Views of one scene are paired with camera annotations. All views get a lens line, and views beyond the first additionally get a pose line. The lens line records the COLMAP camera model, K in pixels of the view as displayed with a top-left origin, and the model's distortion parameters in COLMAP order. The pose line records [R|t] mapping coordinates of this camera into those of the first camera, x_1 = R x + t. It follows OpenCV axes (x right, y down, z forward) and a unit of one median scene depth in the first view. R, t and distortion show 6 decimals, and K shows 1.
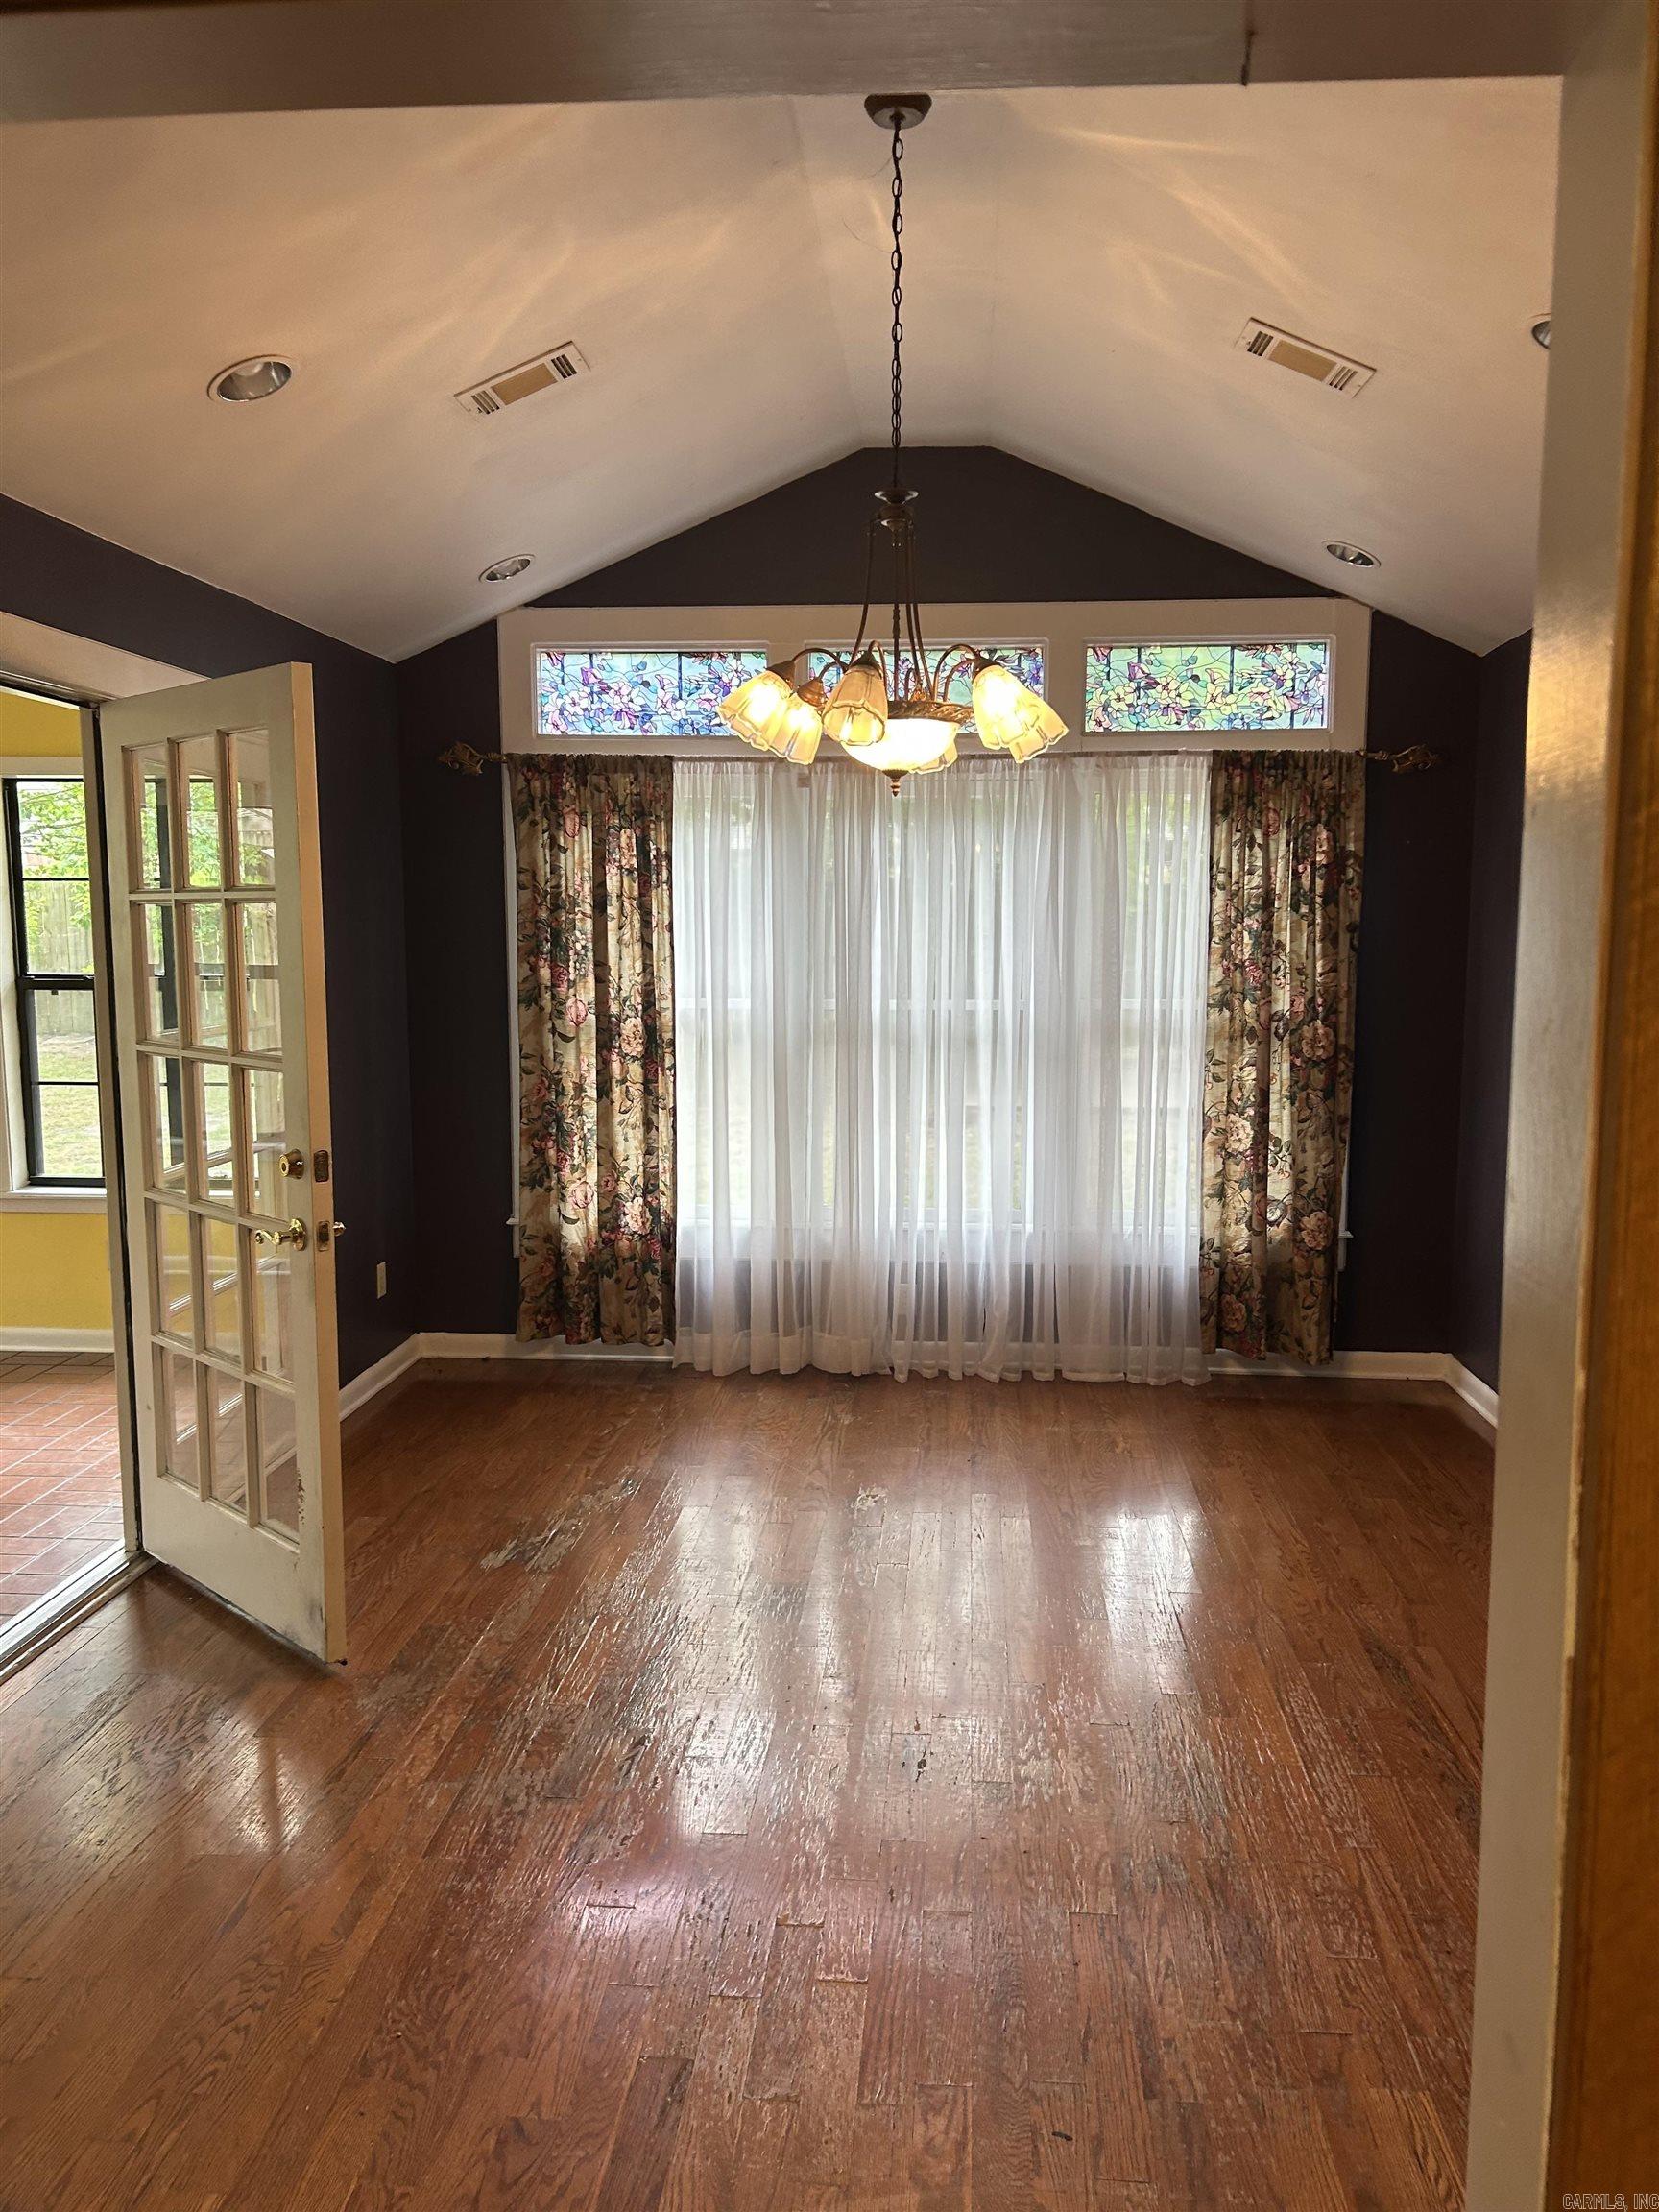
lens RADIAL K [[1666.4, 0, 845.0], [0, 1666.4, 1102.8], [0, 0, 1]] dist [0.007156, -0.029203]
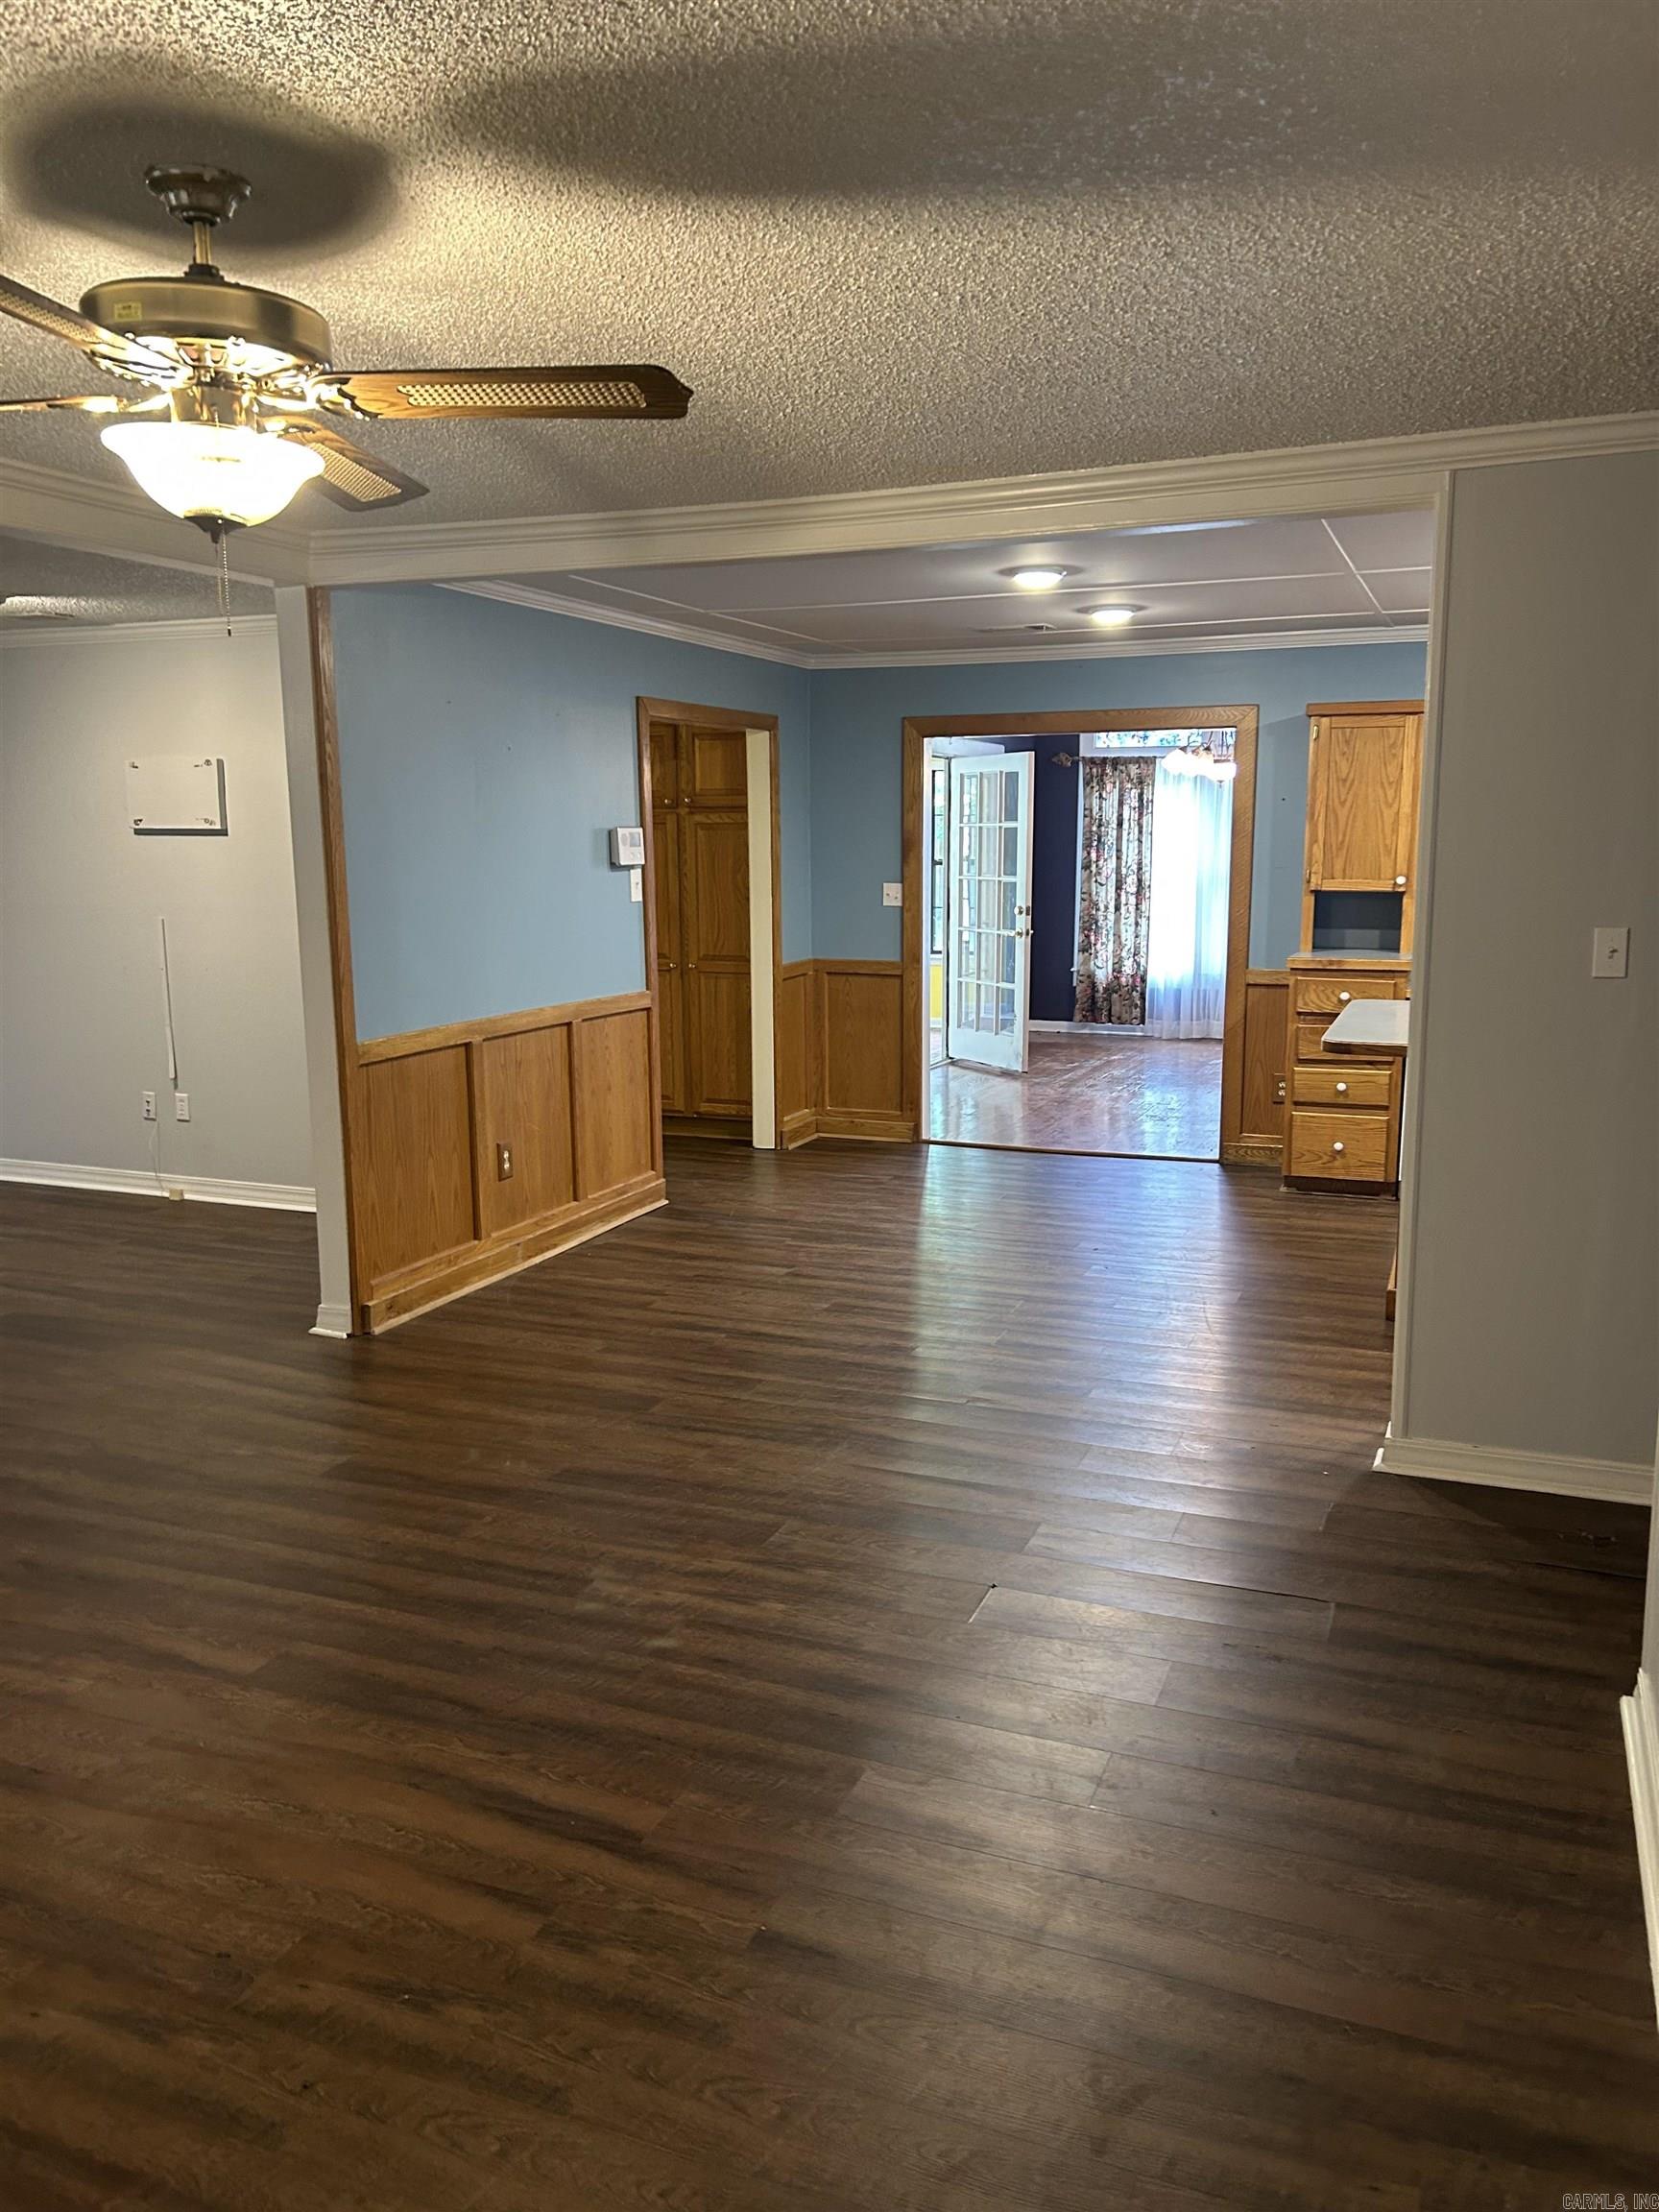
lens RADIAL K [[1666.4, 0, 833.4], [0, 1666.4, 1128.2], [0, 0, 1]] dist [0.007156, -0.029203]
pose [[0.954392, 0.051714, -0.294043, 0.161105], [-0.033789, 0.997266, 0.065721, 0.150649], [0.296638, -0.052788, 0.953530, -1.238358]]
